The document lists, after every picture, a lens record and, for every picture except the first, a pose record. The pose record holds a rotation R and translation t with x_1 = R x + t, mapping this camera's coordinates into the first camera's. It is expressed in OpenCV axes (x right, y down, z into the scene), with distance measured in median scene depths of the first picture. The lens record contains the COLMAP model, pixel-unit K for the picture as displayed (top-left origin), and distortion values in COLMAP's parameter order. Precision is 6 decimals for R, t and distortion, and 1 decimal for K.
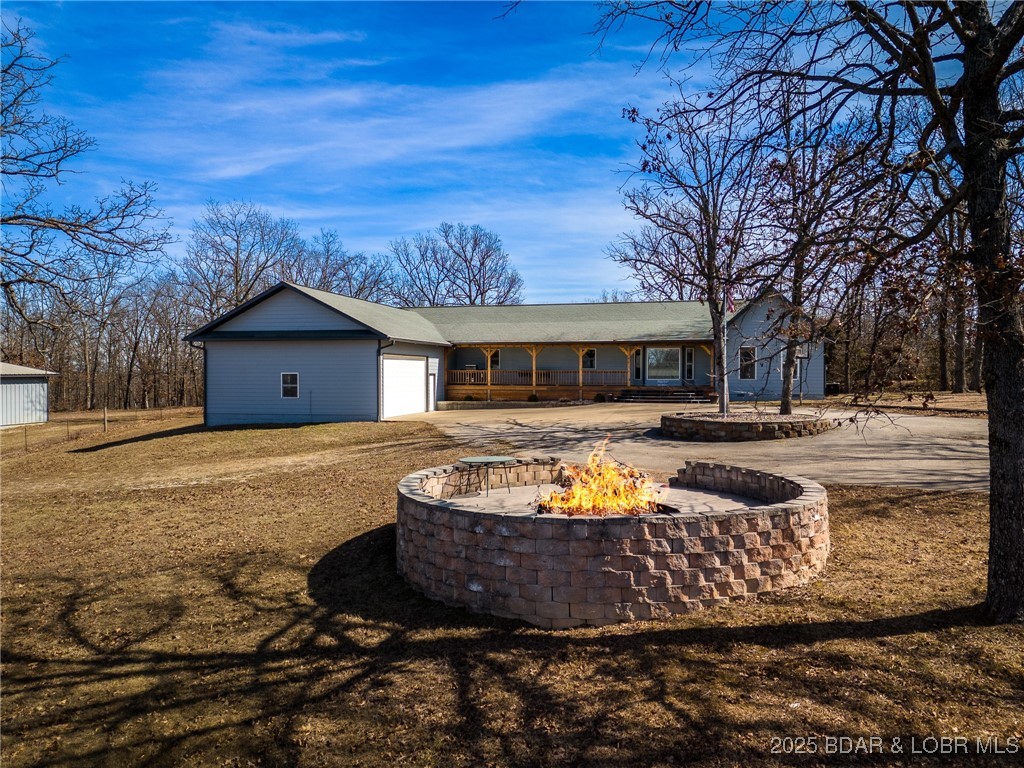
lens RADIAL K [[771.6, 0, 512.0], [0, 771.6, 384.0], [0, 0, 1]] dist [0.060497, -0.002181]
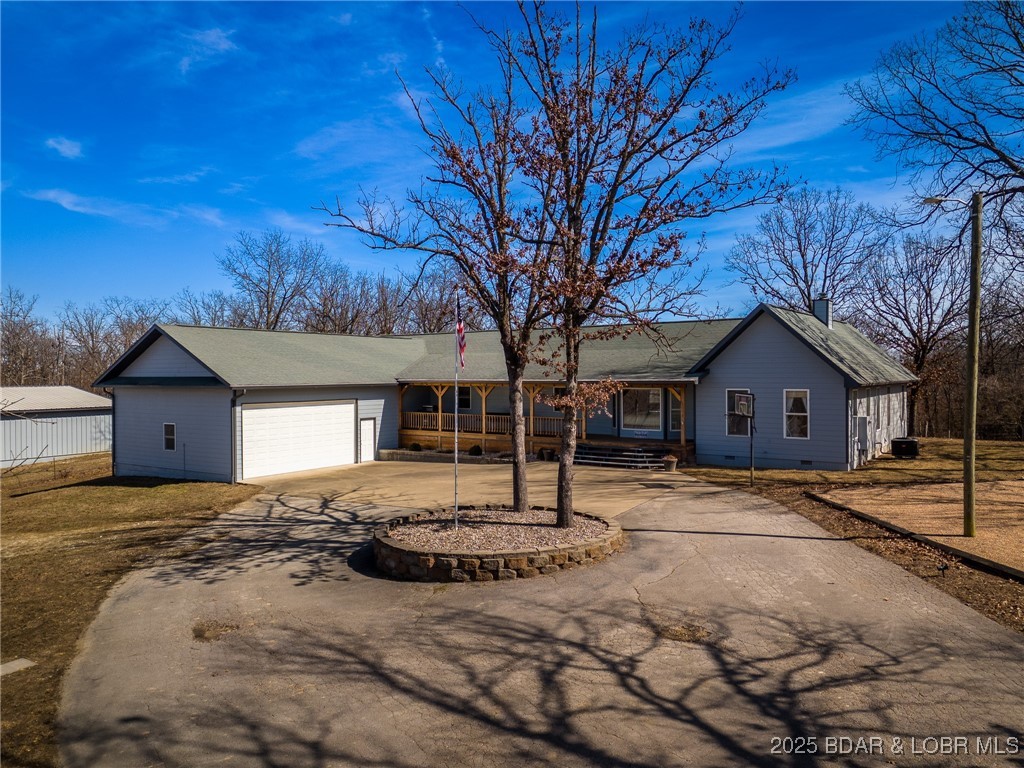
lens RADIAL K [[771.6, 0, 512.0], [0, 771.6, 384.0], [0, 0, 1]] dist [0.060497, -0.002181]
pose [[0.925171, 0.000787, -0.379550, 0.371977], [0.000385, 0.999995, 0.003013, -0.053866], [0.379551, -0.002934, 0.925166, 0.266736]]
